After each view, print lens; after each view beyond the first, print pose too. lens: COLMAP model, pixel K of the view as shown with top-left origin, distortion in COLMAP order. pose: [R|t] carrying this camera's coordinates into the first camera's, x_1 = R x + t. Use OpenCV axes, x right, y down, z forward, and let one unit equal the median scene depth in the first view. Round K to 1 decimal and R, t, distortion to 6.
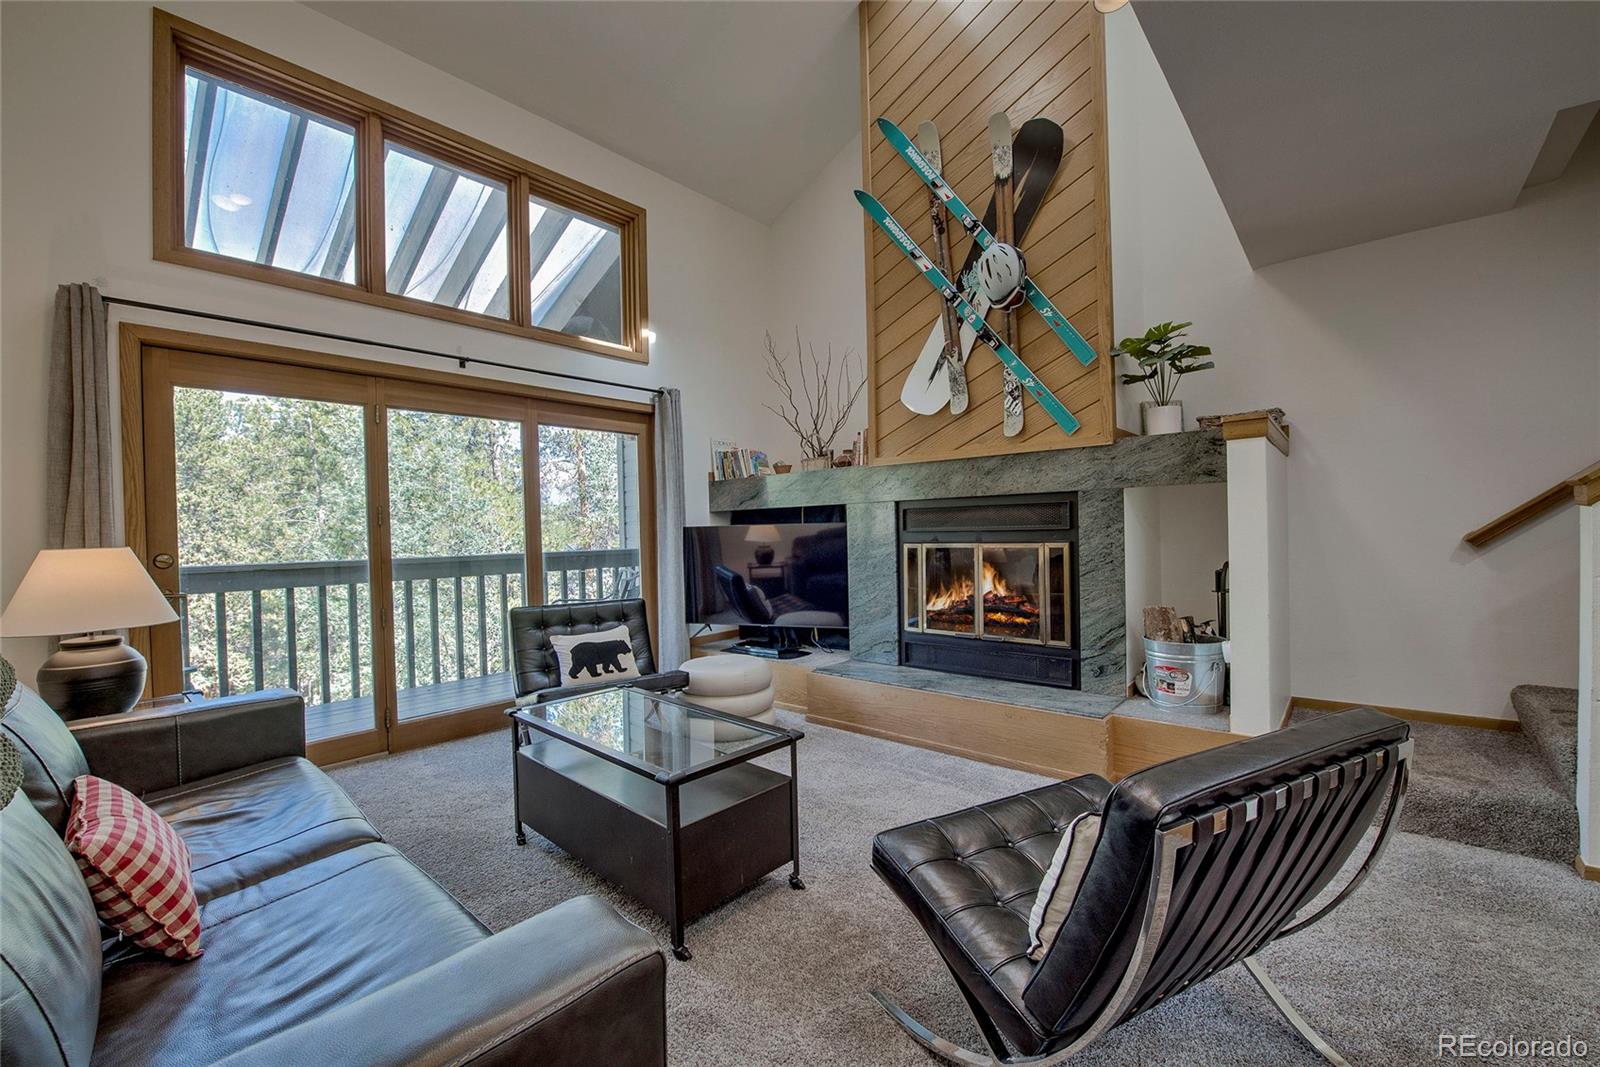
lens RADIAL K [[647.0, 0, 794.3], [0, 647.0, 537.7], [0, 0, 1]] dist [-0.020723, -0.000563]
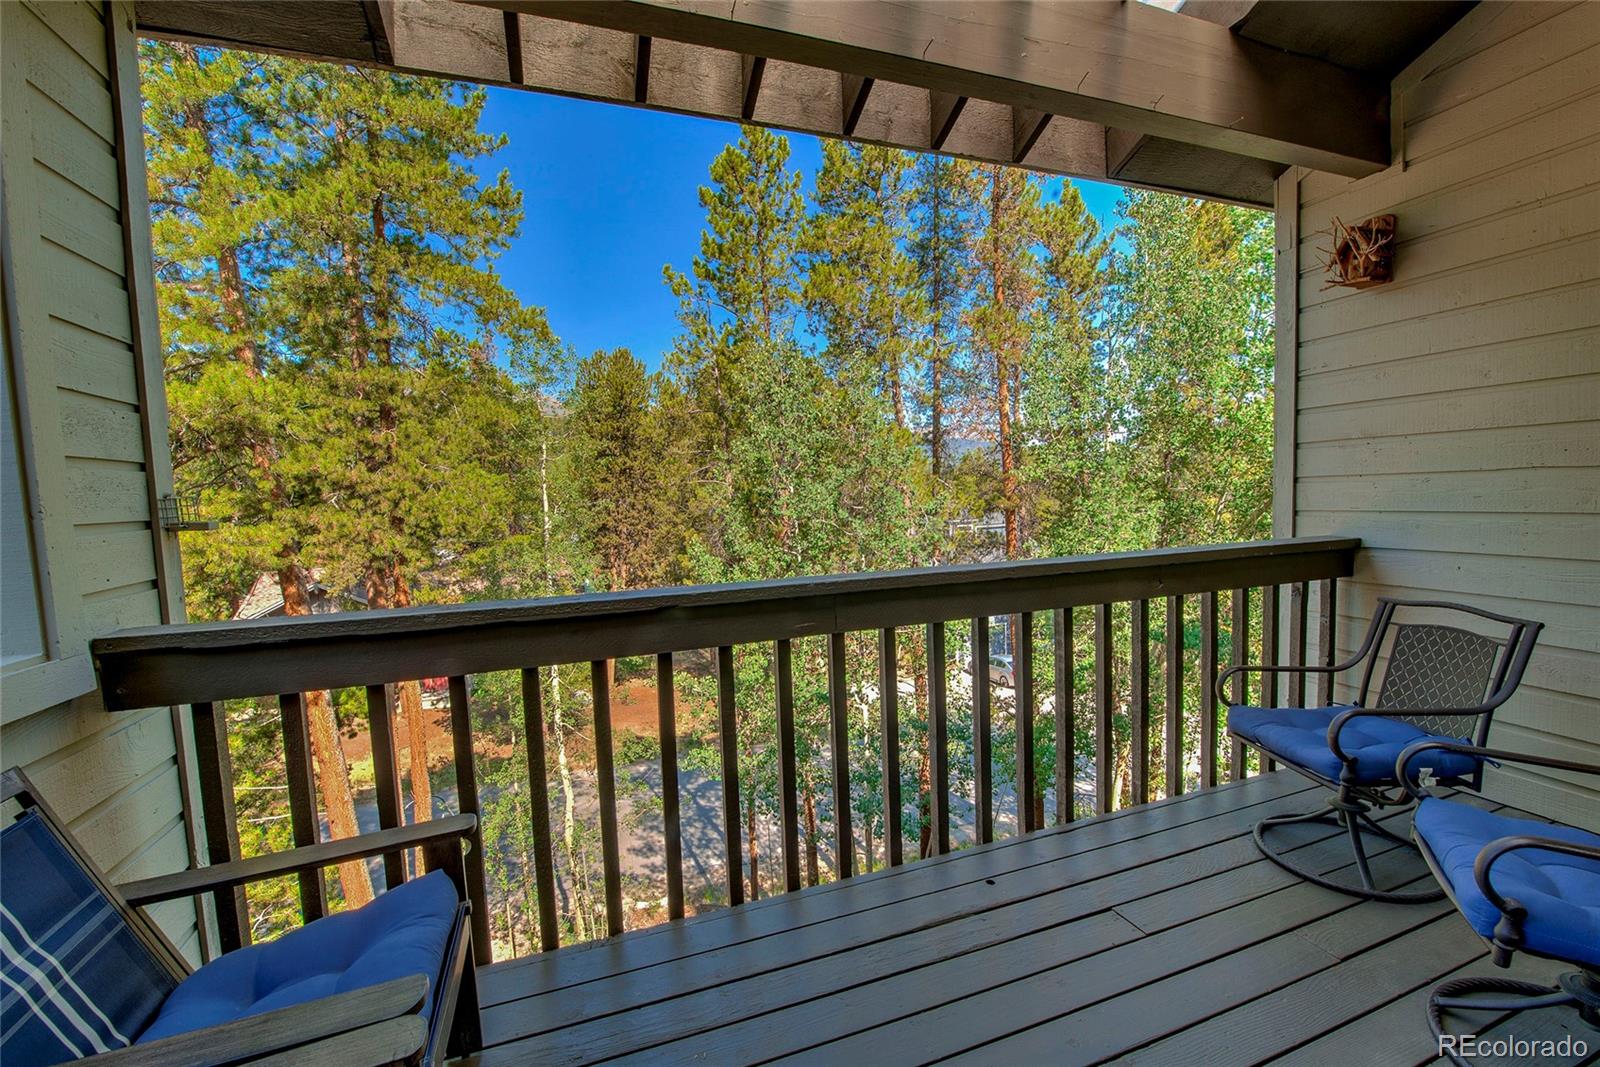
lens RADIAL K [[647.0, 0, 794.3], [0, 647.0, 537.7], [0, 0, 1]] dist [-0.020723, -0.000563]
pose [[0.867447, 0.024059, -0.496948, -0.667908], [0.012044, 0.997522, 0.069317, -0.029806], [0.497384, -0.066114, 0.865008, 0.811188]]
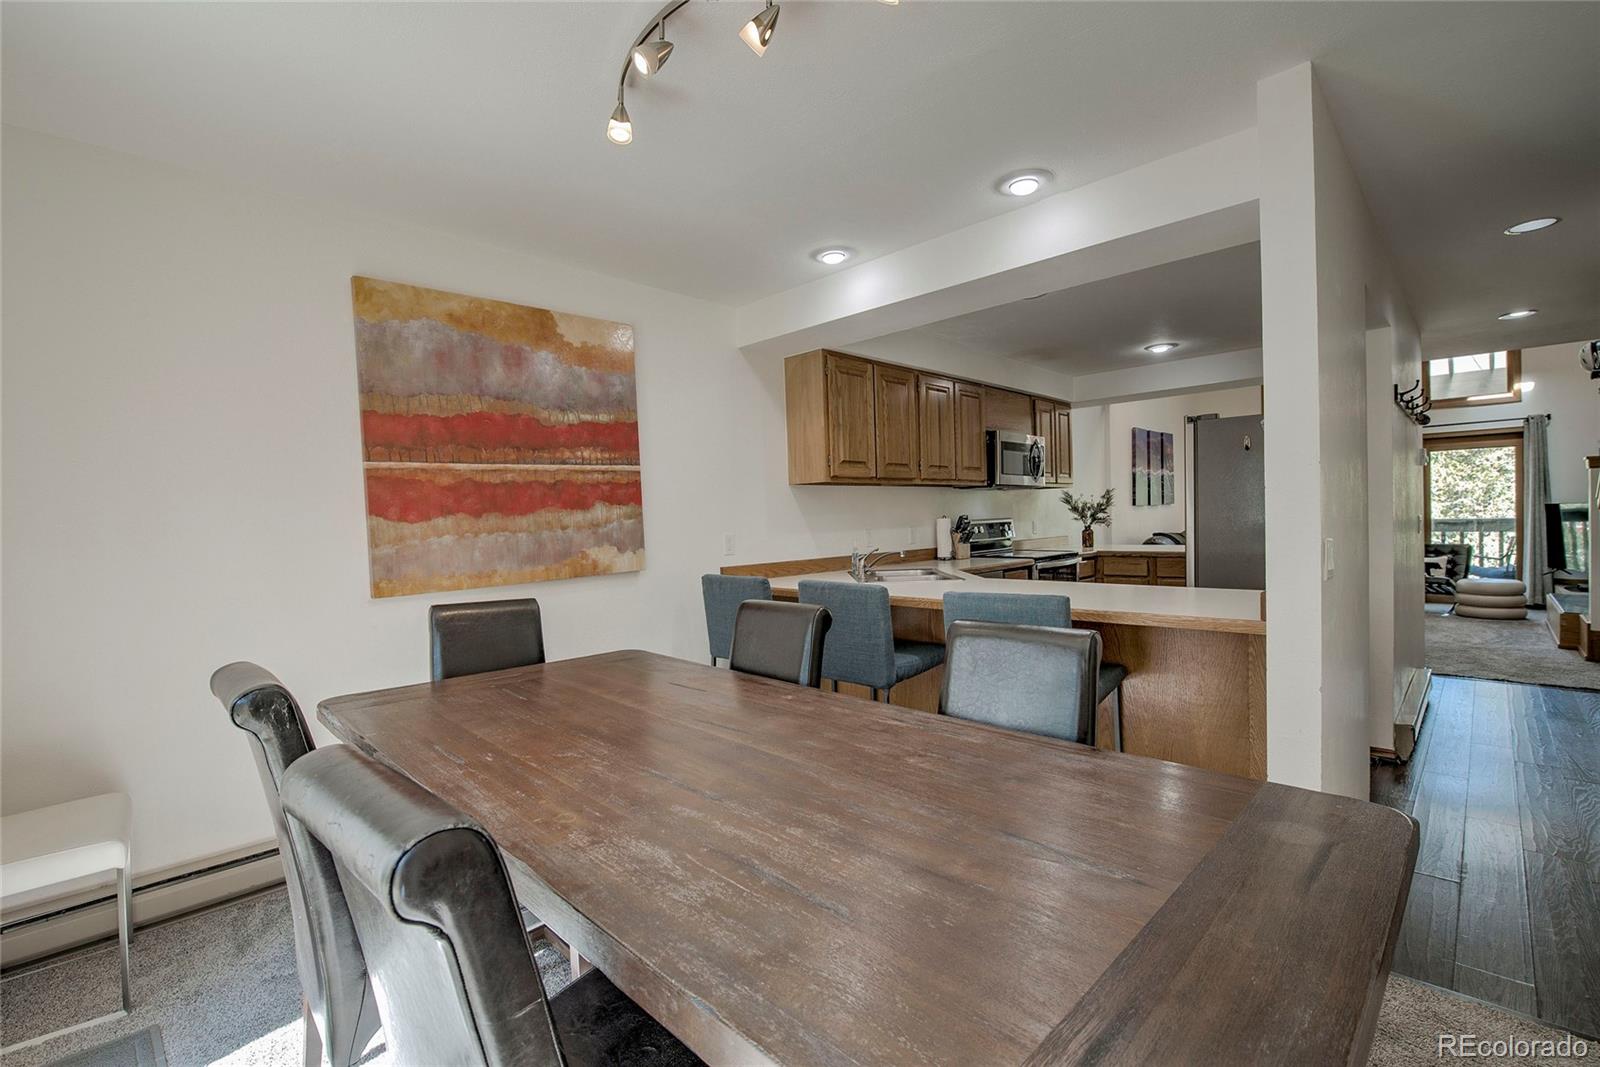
lens RADIAL K [[718.8, 0, 791.5], [0, 718.8, 534.4], [0, 0, 1]] dist [-0.011186, -0.000464]
pose [[-0.055198, 0.049155, -0.997265, 2.059800], [0.016142, 0.998701, 0.048333, -0.068762], [0.998345, -0.013430, -0.055920, -0.892541]]
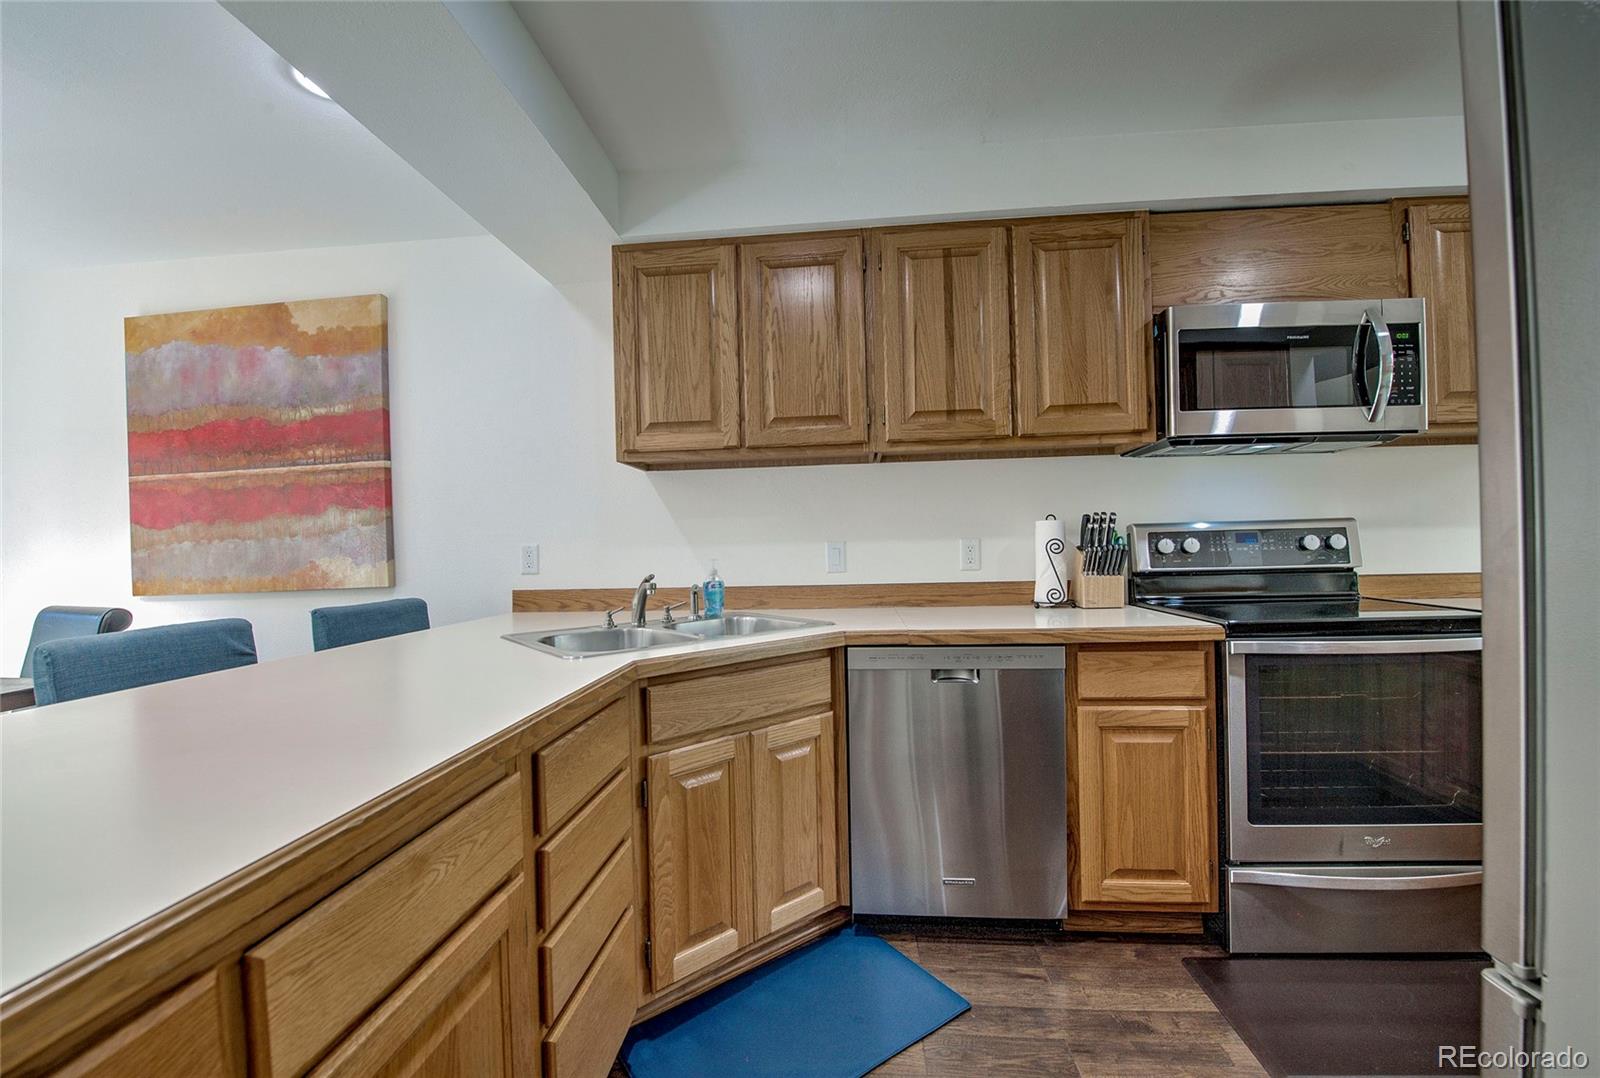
lens RADIAL K [[627.4, 0, 801.8], [0, 627.4, 543.3], [0, 0, 1]] dist [-0.021858, -0.000332]
pose [[-0.803485, 0.040034, -0.593978, 1.115251], [0.033685, 0.999195, 0.021779, -0.023833], [0.594372, -0.002509, -0.804186, -0.299886]]
